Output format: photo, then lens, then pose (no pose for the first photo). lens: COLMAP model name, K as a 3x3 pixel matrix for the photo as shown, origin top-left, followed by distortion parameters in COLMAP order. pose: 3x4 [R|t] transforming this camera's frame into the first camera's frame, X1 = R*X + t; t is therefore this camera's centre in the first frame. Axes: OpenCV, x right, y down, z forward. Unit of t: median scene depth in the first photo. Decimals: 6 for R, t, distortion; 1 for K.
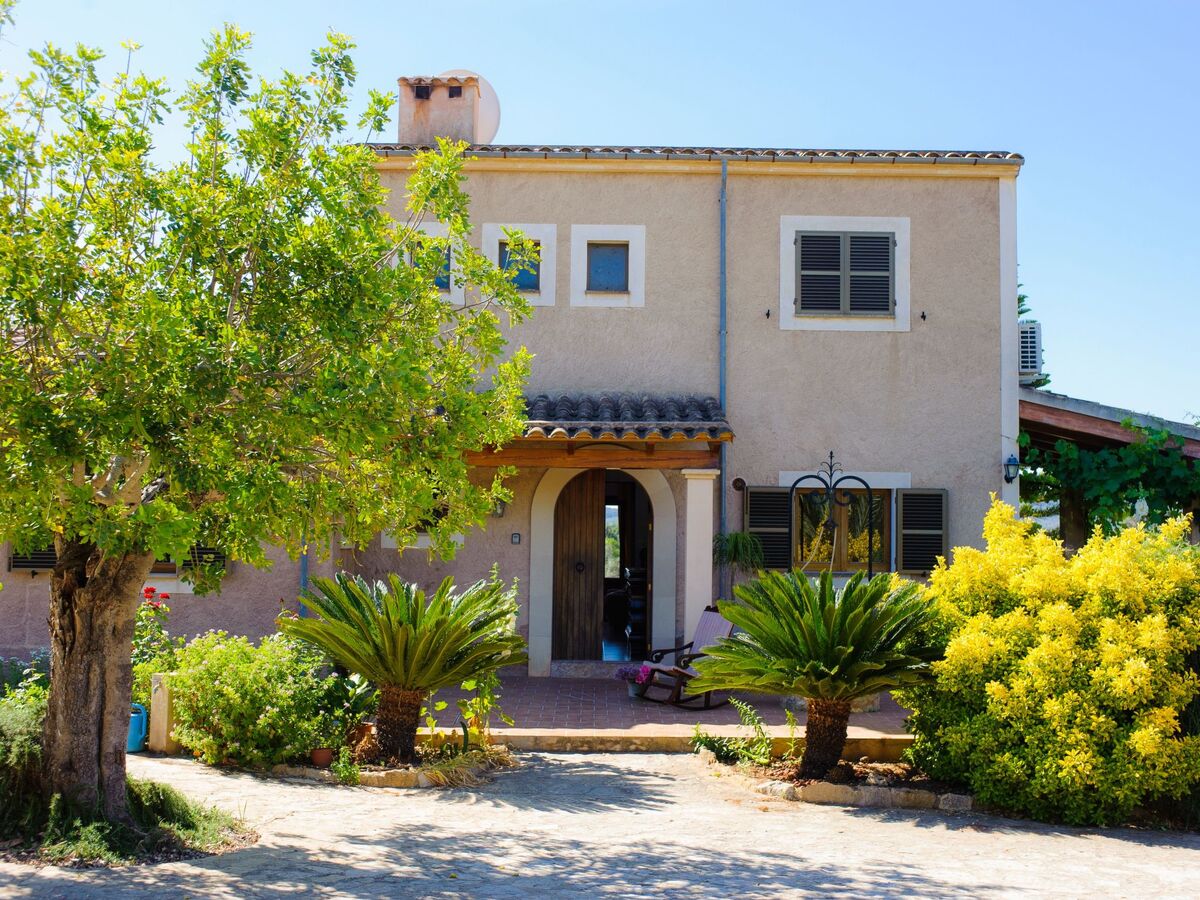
lens RADIAL K [[1205.2, 0, 600.0], [0, 1205.2, 450.0], [0, 0, 1]] dist [-0.015193, -0.000834]
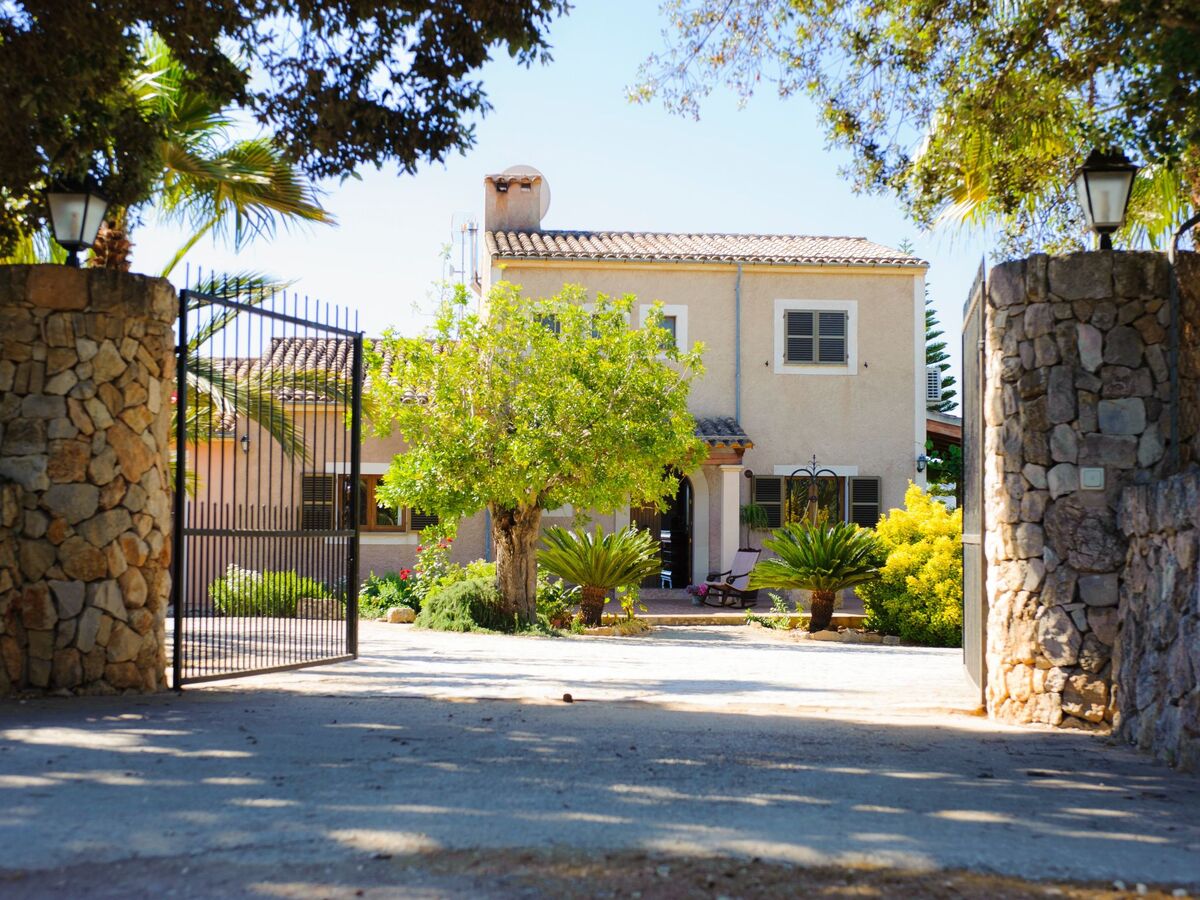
lens RADIAL K [[1205.2, 0, 600.0], [0, 1205.2, 450.0], [0, 0, 1]] dist [-0.015193, -0.000834]
pose [[0.997833, -0.002433, 0.065750, -0.197514], [0.001464, 0.999890, 0.014779, -0.028236], [-0.065779, -0.014651, 0.997727, -0.593893]]
